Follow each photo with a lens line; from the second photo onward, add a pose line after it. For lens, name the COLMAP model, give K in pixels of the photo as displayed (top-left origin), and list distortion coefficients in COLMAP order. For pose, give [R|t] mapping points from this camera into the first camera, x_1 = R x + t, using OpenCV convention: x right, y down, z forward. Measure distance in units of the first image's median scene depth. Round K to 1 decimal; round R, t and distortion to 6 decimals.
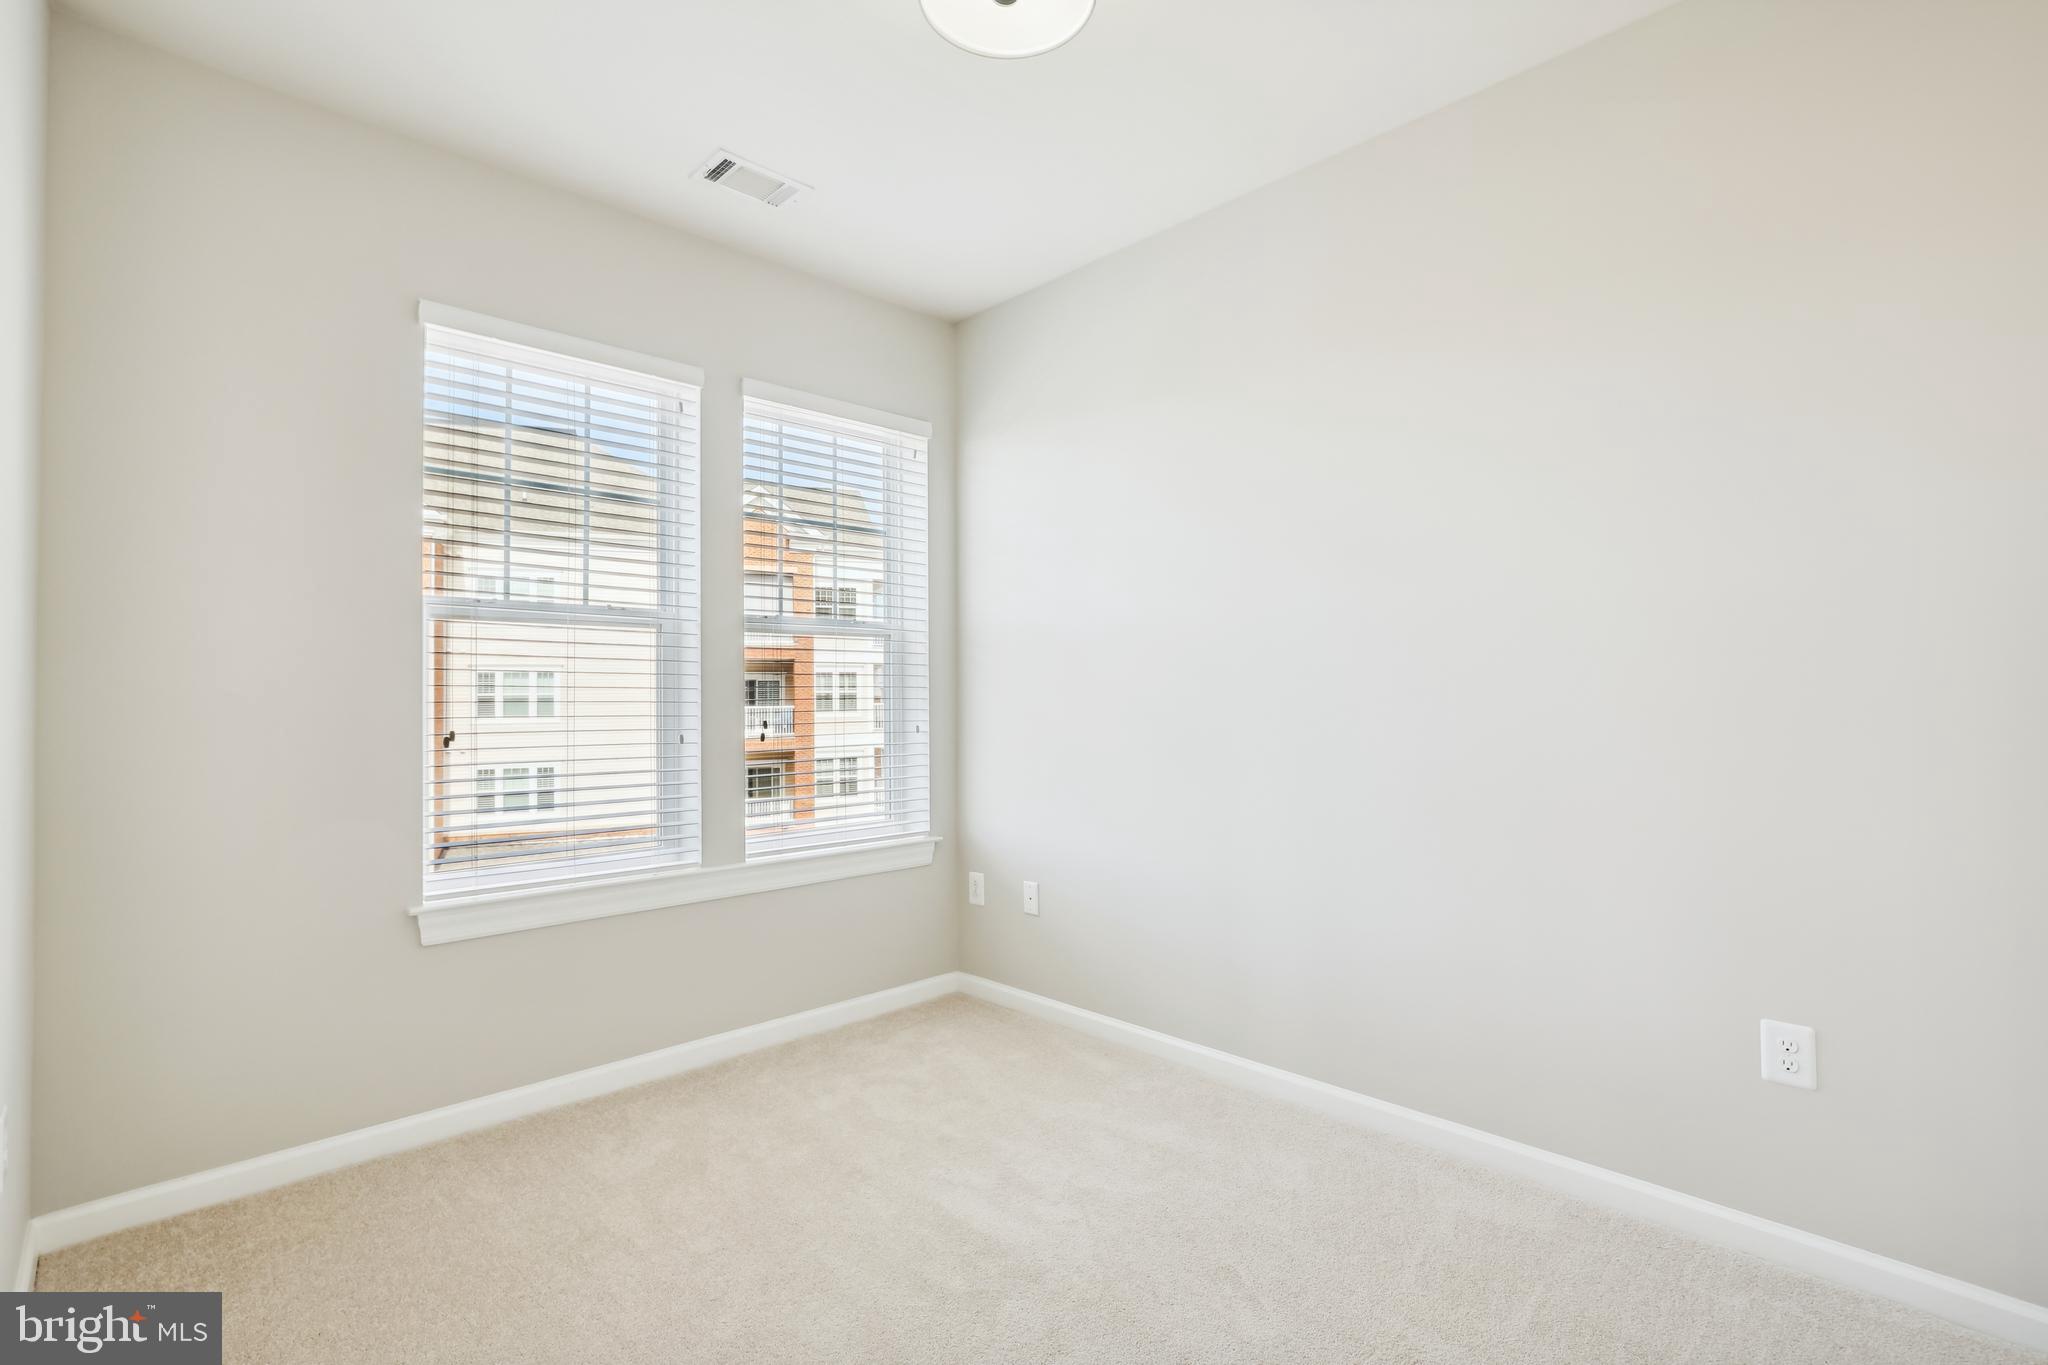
lens RADIAL K [[962.9, 0, 1024.9], [0, 962.9, 699.0], [0, 0, 1]] dist [-0.000391, 0.000452]
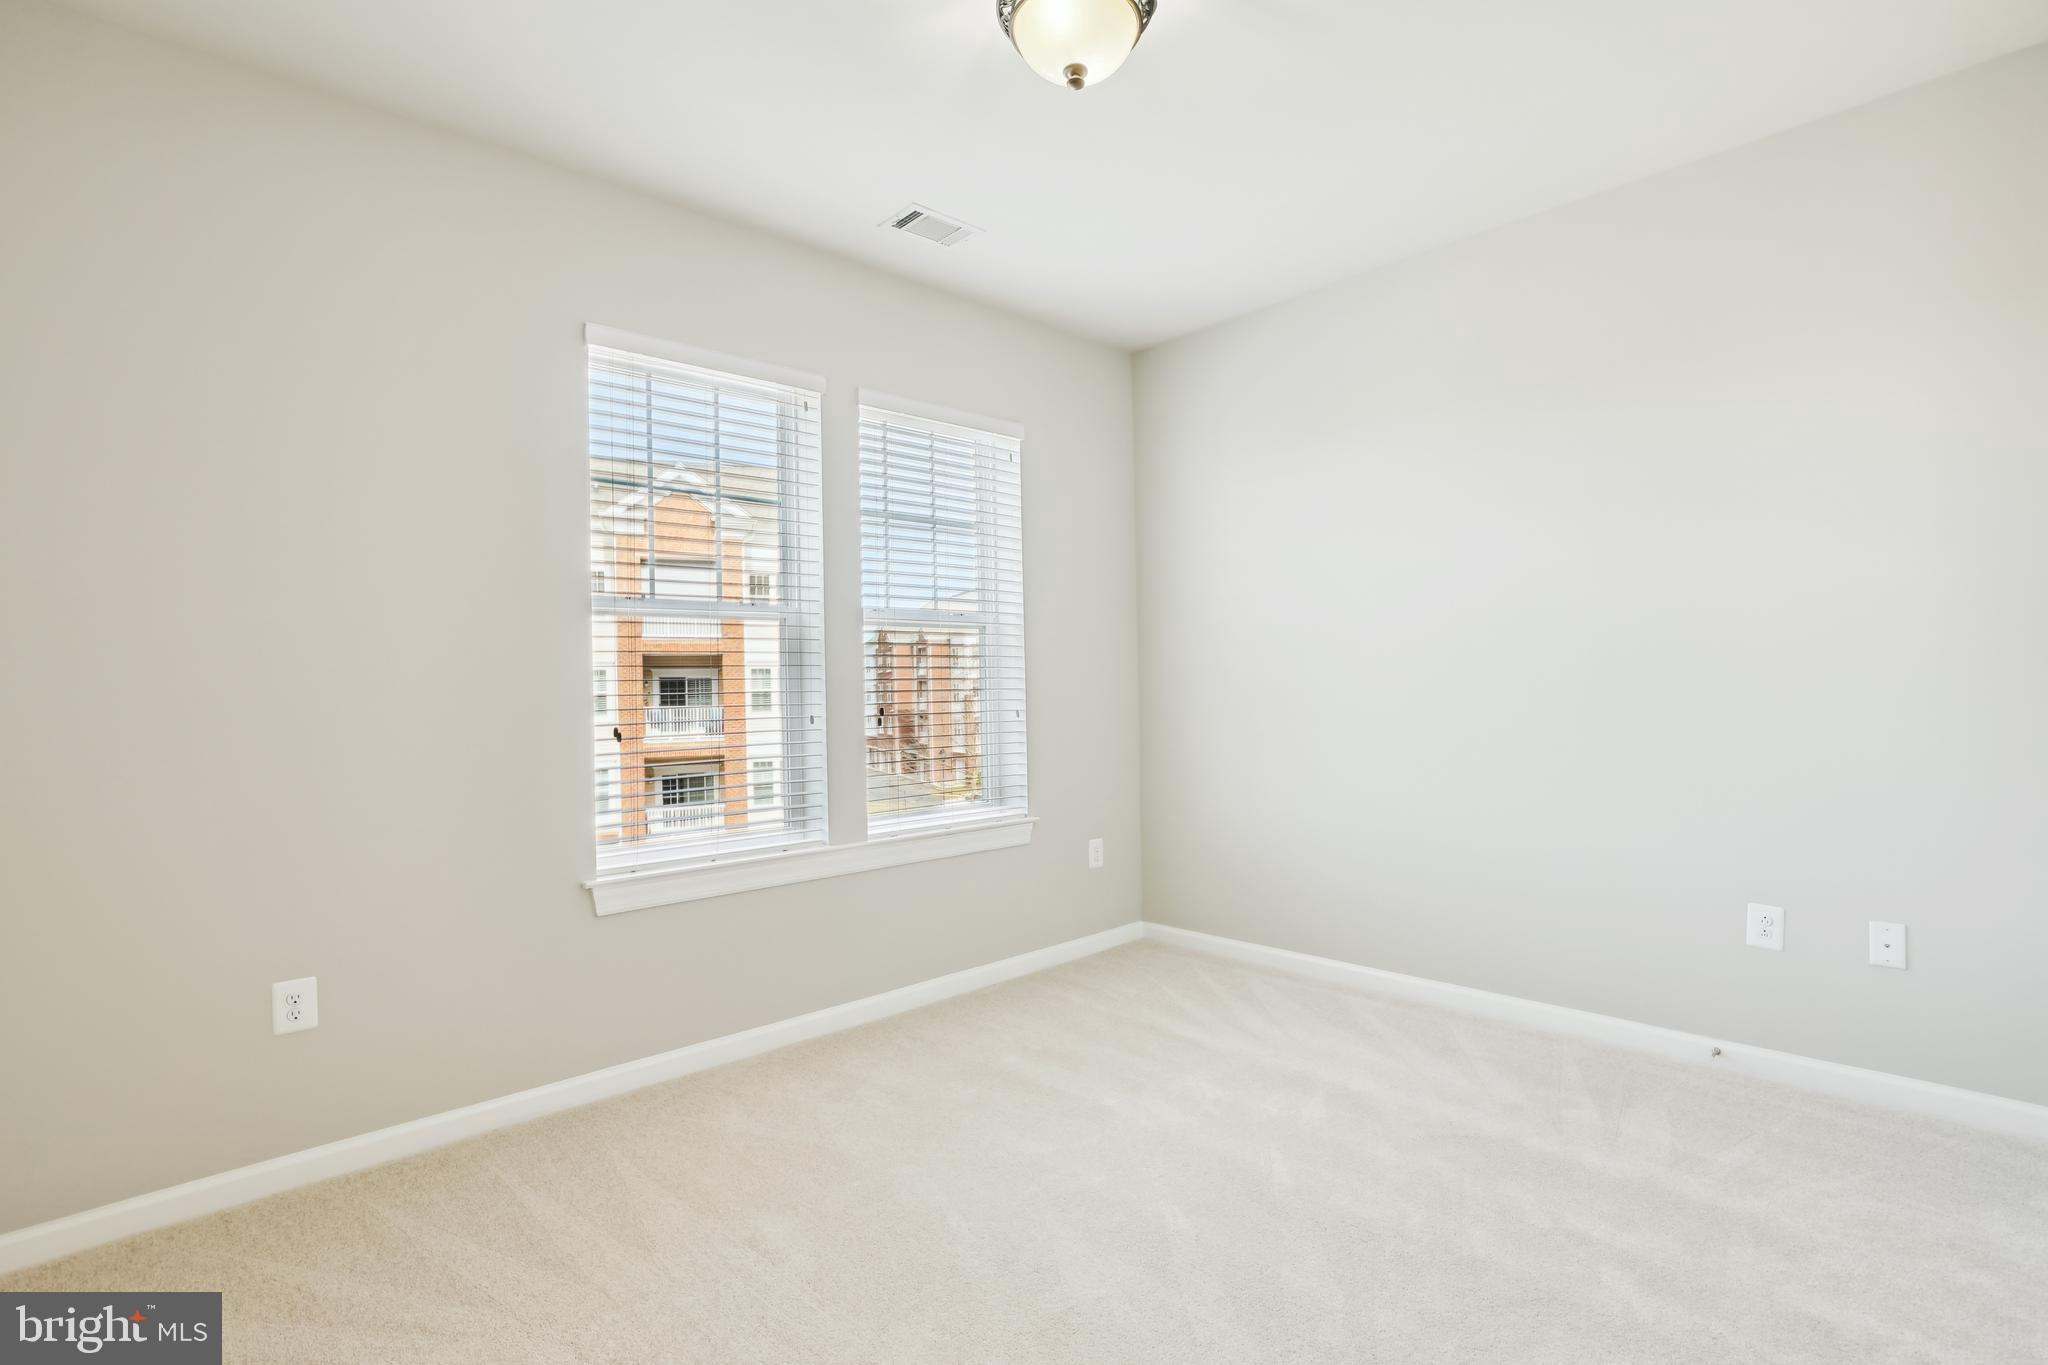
lens RADIAL K [[1002.1, 0, 1024.0], [0, 1002.1, 682.5], [0, 0, 1]] dist [0.019477, -0.000354]
pose [[0.999969, -0.005653, 0.005570, -0.124093], [0.005680, 0.999972, -0.004866, 0.000622], [-0.005542, 0.004898, 0.999973, -0.116968]]
